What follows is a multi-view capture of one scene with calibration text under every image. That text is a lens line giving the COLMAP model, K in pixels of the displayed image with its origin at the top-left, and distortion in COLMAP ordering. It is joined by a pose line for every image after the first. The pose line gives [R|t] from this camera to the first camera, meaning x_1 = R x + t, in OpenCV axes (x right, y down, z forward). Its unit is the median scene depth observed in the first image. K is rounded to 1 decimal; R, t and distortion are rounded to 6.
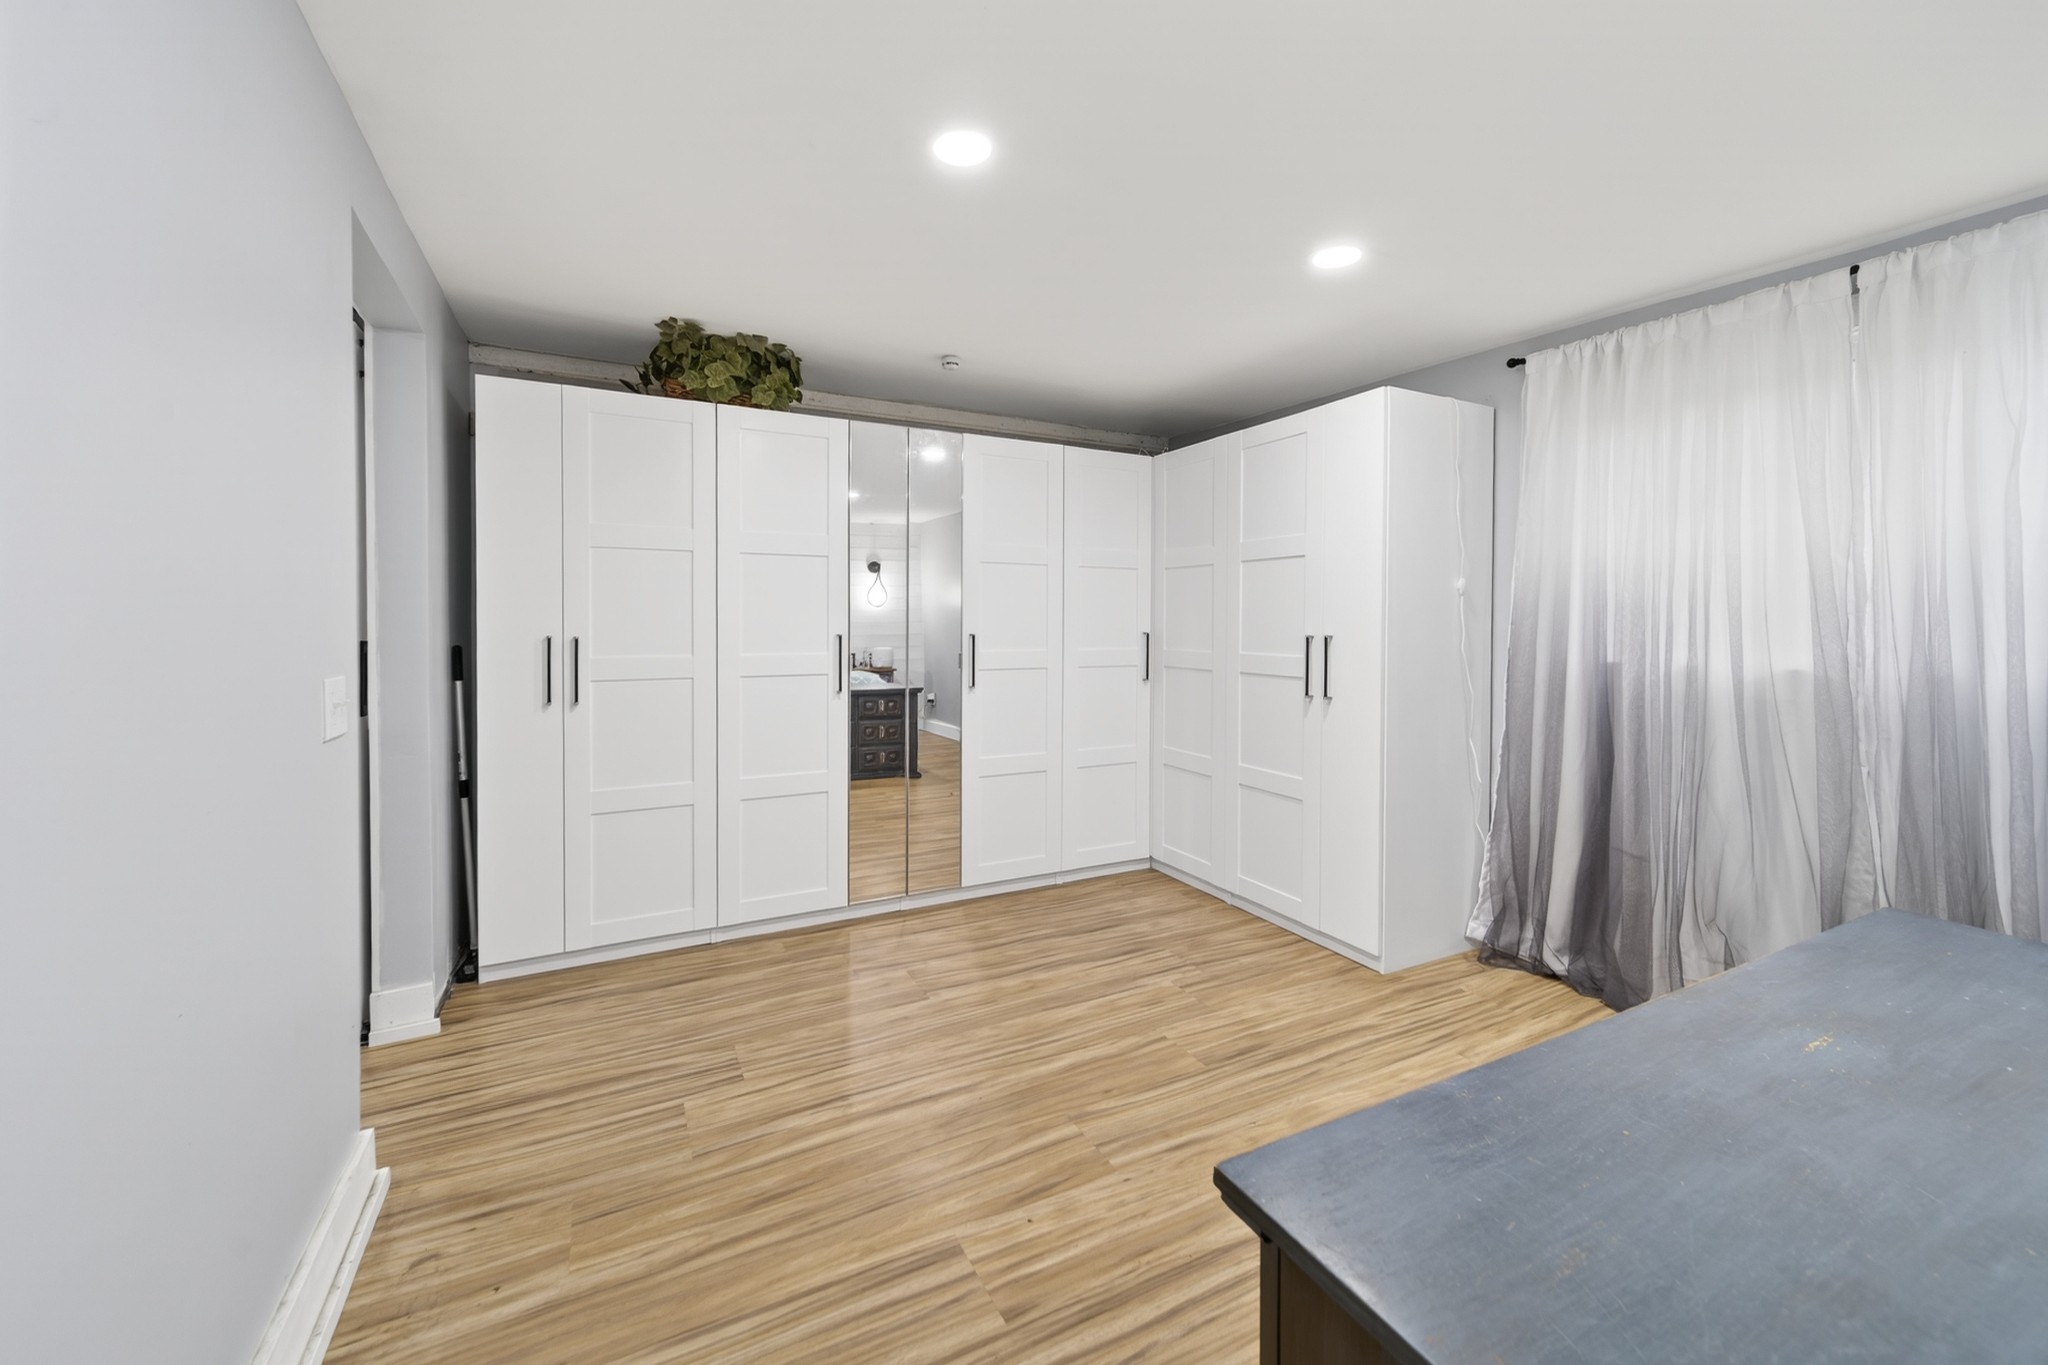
lens RADIAL K [[812.5, 0, 1022.0], [0, 812.5, 624.6], [0, 0, 1]] dist [-0.013024, -0.000312]
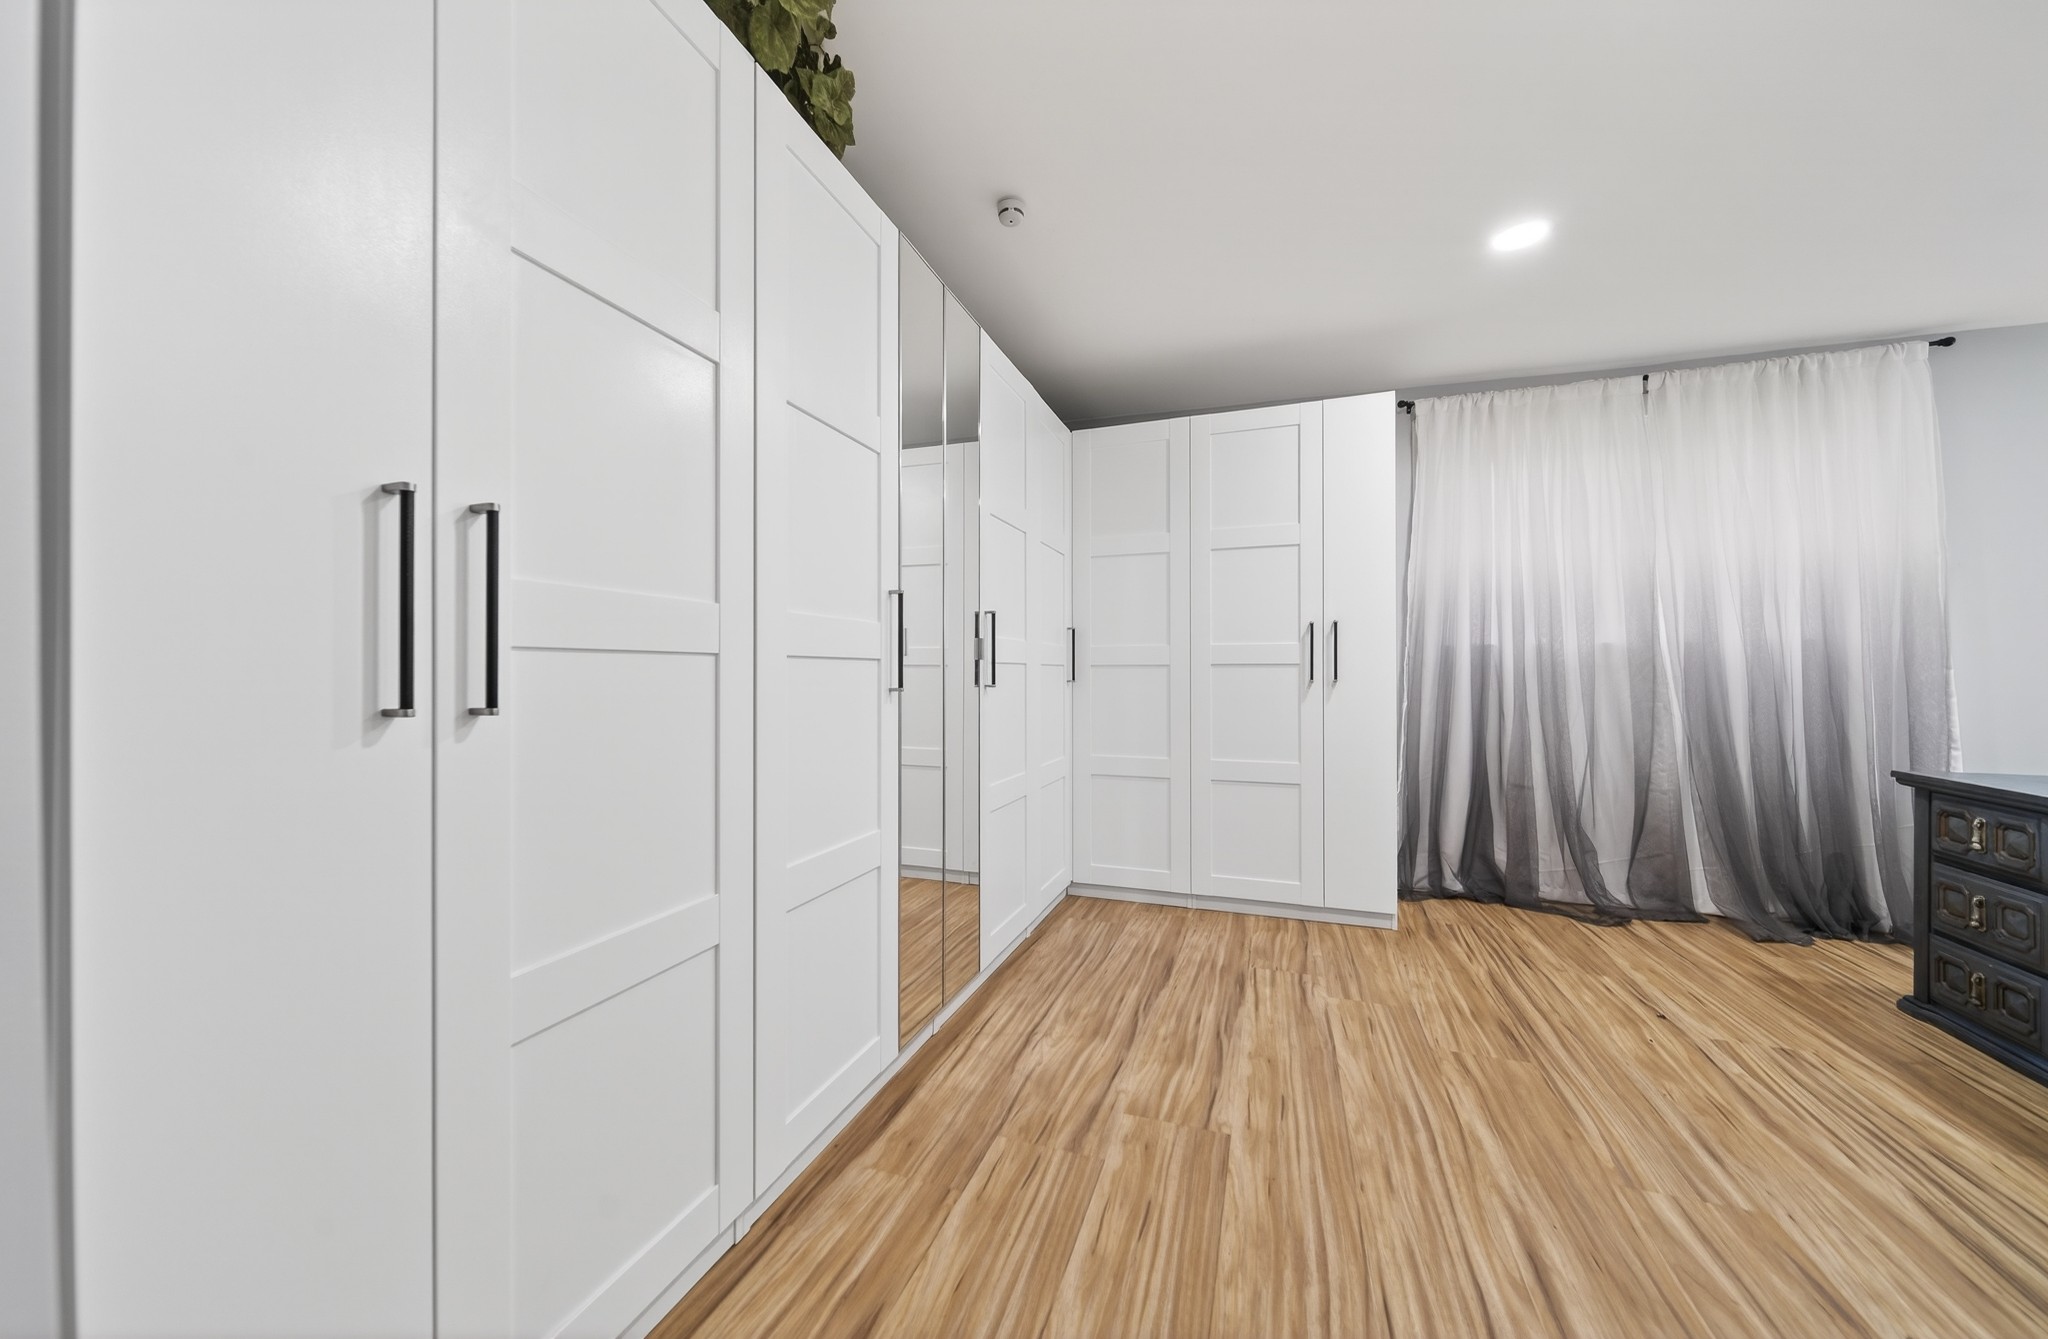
lens RADIAL K [[726.1, 0, 1022.5], [0, 726.1, 660.4], [0, 0, 1]] dist [-0.010194, -0.000213]
pose [[0.726700, 0.002836, 0.686949, -0.601615], [0.014323, 0.999712, -0.019279, 0.083340], [-0.686805, 0.023849, 0.726450, 0.645506]]
